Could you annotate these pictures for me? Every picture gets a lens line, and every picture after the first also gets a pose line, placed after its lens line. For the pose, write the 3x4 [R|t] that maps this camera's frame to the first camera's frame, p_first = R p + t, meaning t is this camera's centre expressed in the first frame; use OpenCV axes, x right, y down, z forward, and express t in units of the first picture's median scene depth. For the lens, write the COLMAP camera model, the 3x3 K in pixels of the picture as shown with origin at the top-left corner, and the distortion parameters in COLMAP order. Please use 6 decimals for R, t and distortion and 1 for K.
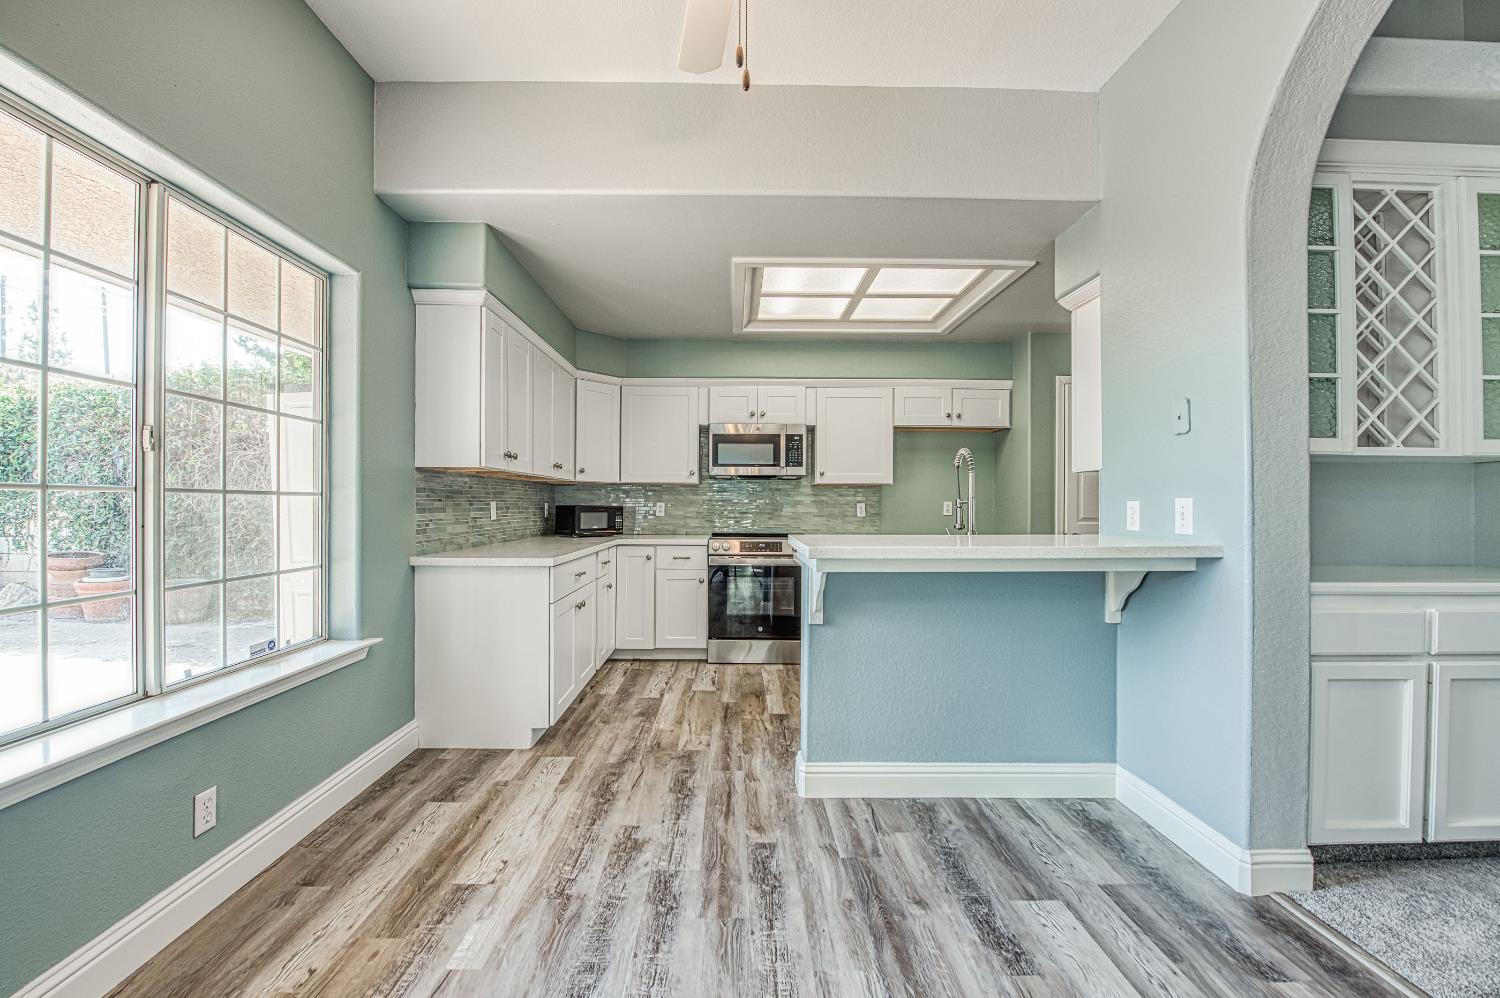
lens RADIAL K [[627.9, 0, 743.2], [0, 627.9, 505.9], [0, 0, 1]] dist [-0.003538, -0.014668]
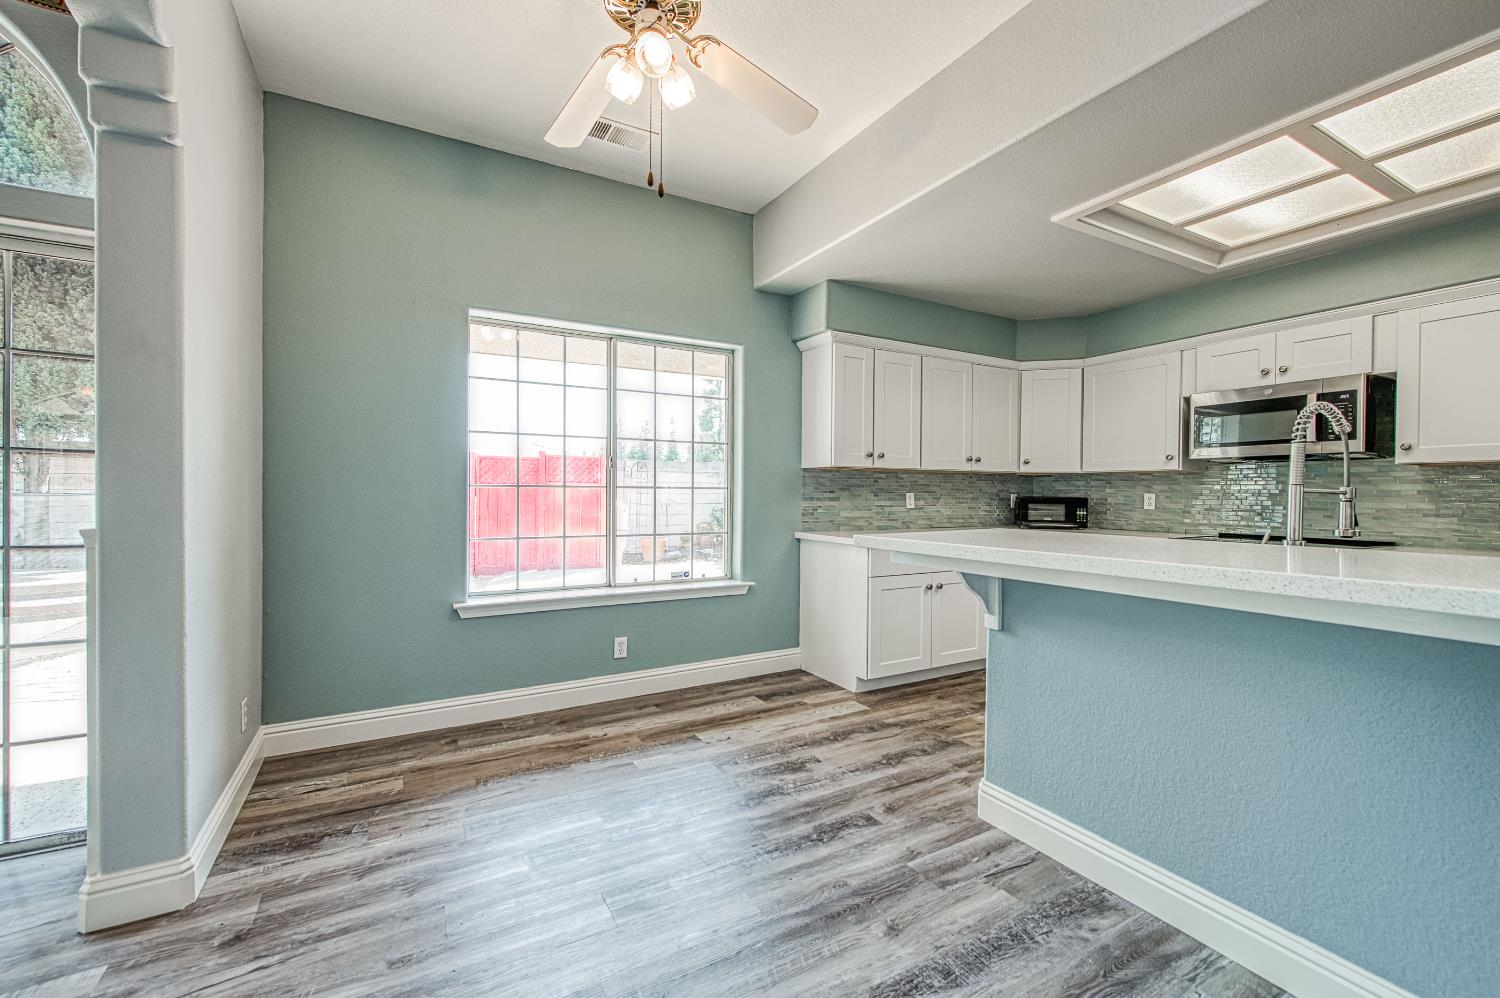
lens RADIAL K [[599.6, 0, 746.8], [0, 599.6, 500.6], [0, 0, 1]] dist [-0.002189, -0.000442]
pose [[0.481638, 0.008533, -0.876329, 0.670625], [-0.005327, 0.999963, 0.006809, 0.002323], [0.876354, 0.001389, 0.481666, 0.277881]]
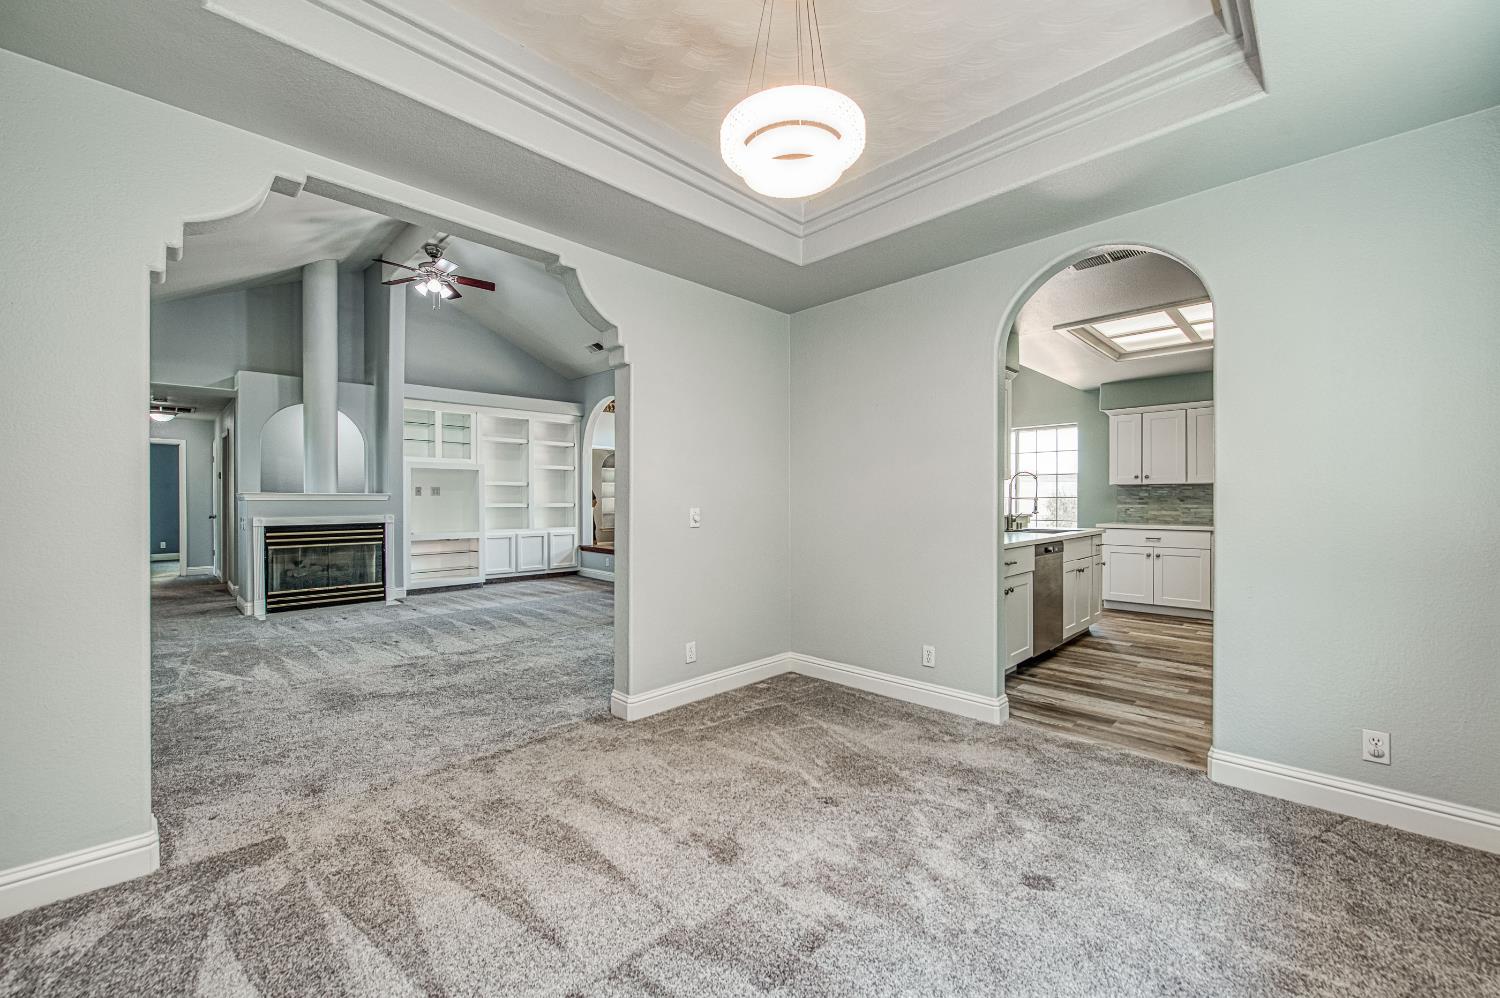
lens RADIAL K [[599.6, 0, 746.8], [0, 599.6, 500.6], [0, 0, 1]] dist [-0.002189, -0.000442]
pose [[-0.717450, -0.005291, -0.696590, 2.389309], [0.000460, 0.999967, -0.008069, 0.015665], [0.696610, -0.006110, -0.717424, 1.891990]]
